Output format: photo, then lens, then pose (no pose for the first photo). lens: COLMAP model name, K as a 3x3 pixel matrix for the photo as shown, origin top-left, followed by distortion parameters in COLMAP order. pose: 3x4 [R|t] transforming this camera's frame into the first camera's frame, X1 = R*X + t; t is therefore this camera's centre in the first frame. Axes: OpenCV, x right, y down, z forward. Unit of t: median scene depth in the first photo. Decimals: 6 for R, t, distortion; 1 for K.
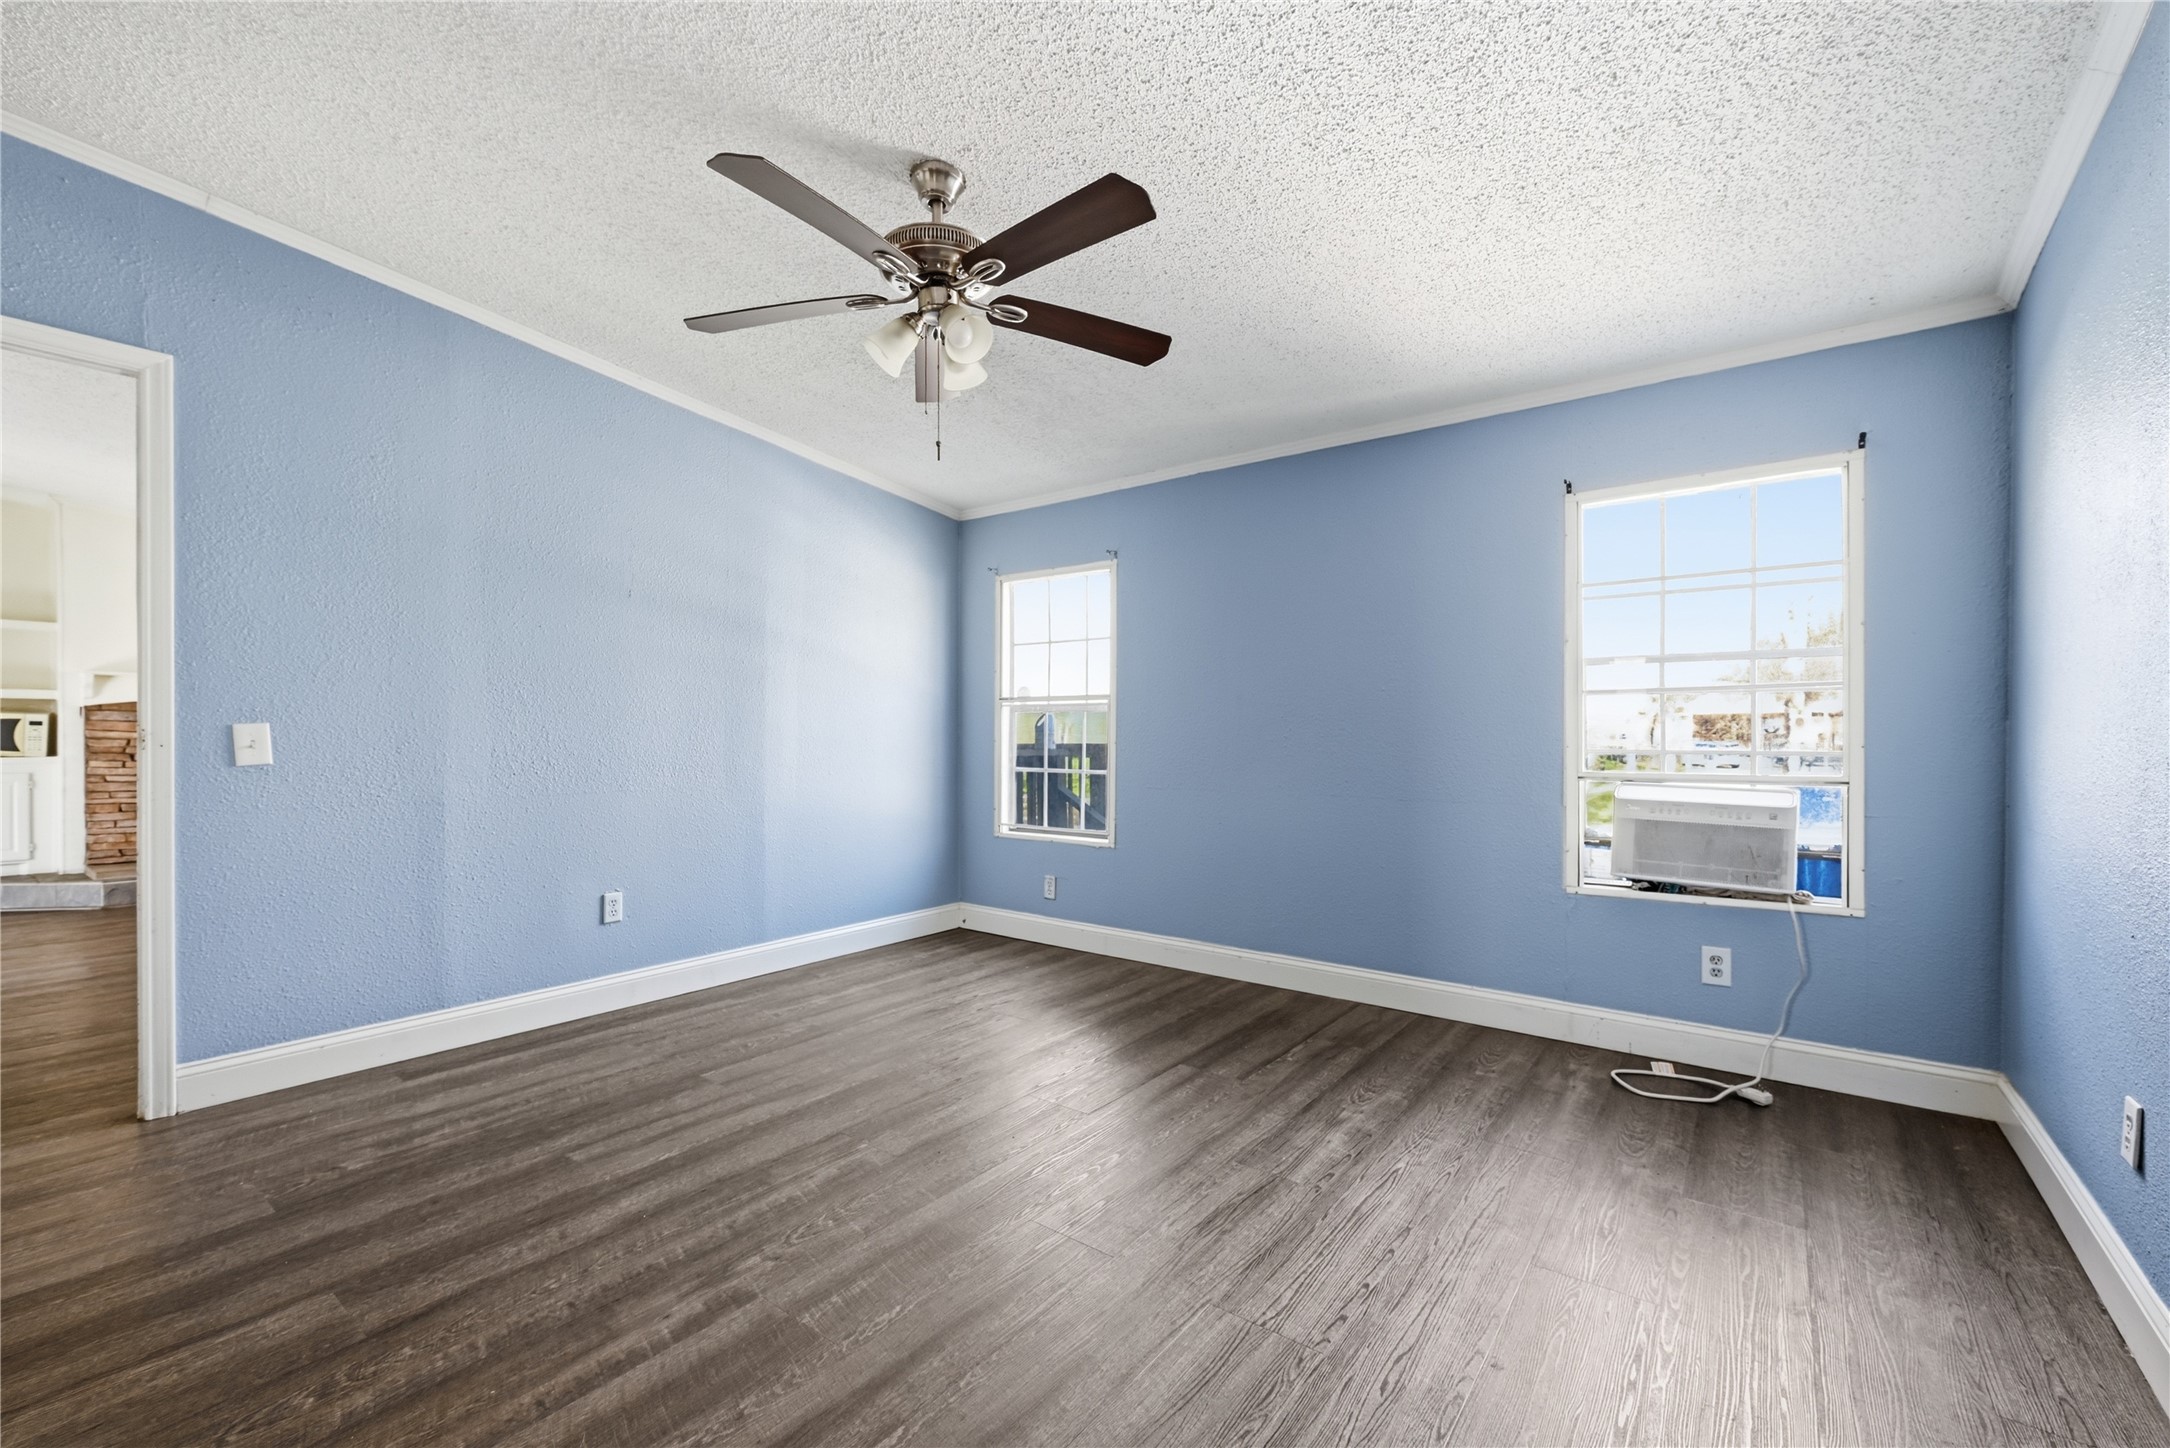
lens RADIAL K [[890.9, 0, 1082.9], [0, 890.9, 730.9], [0, 0, 1]] dist [-0.008299, -0.000017]
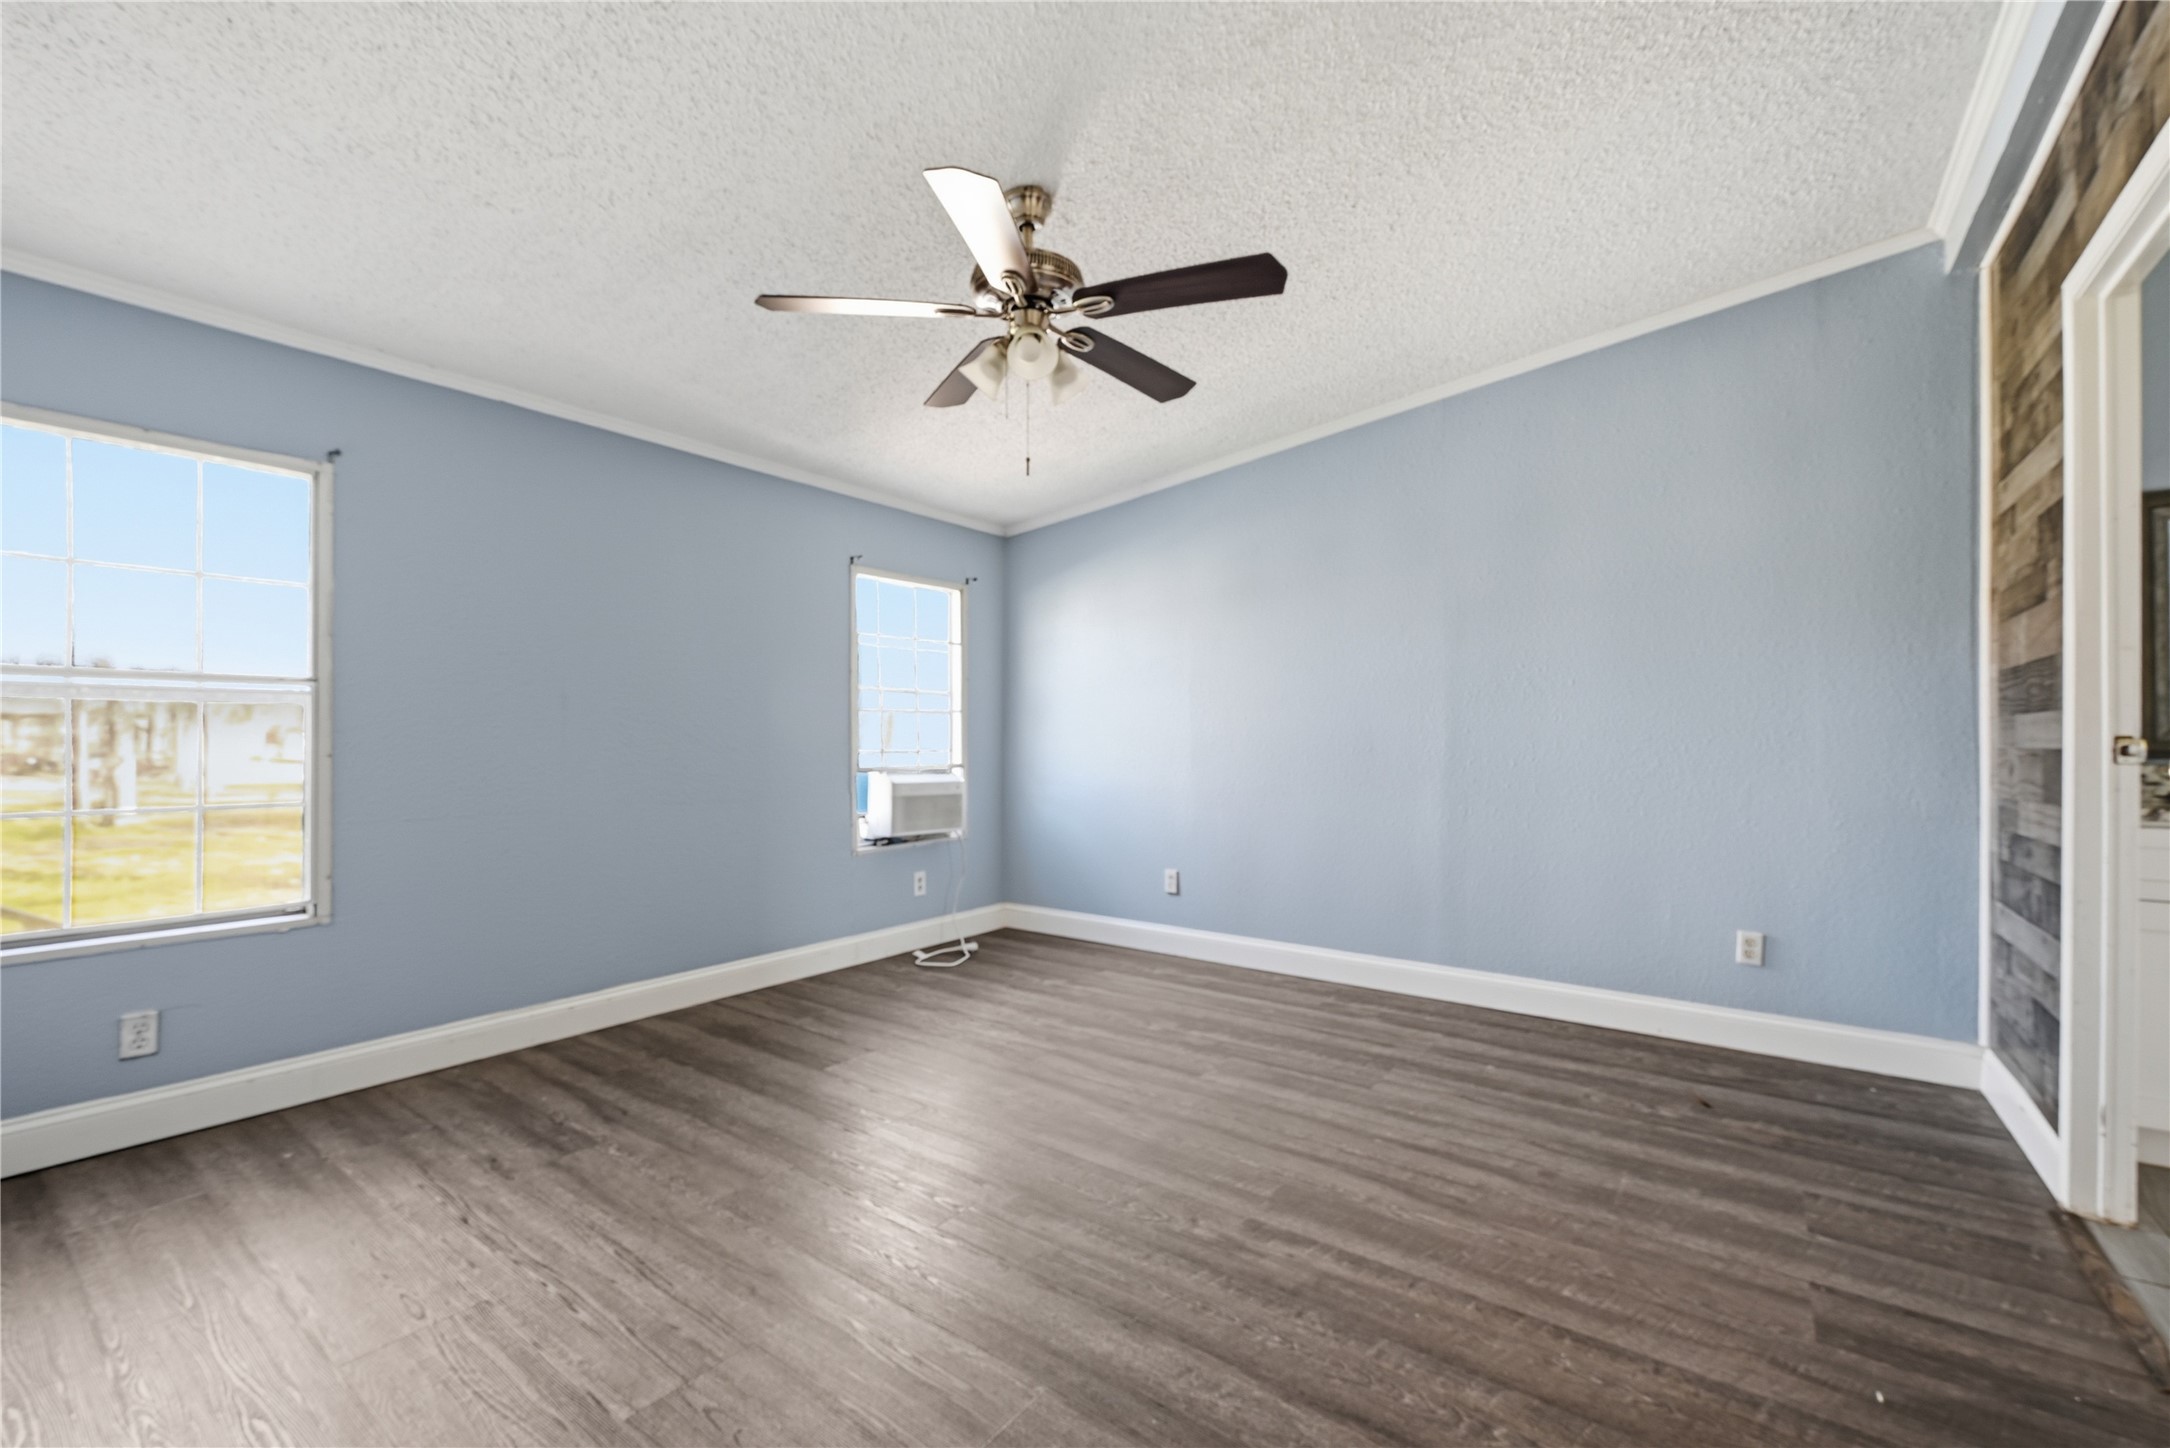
lens RADIAL K [[890.9, 0, 1082.9], [0, 890.9, 730.9], [0, 0, 1]] dist [-0.008299, -0.000017]
pose [[0.001748, 0.004533, 0.999988, -1.277386], [0.001564, 0.999988, -0.004535, -0.006145], [-0.999997, 0.001572, 0.001741, 1.000926]]
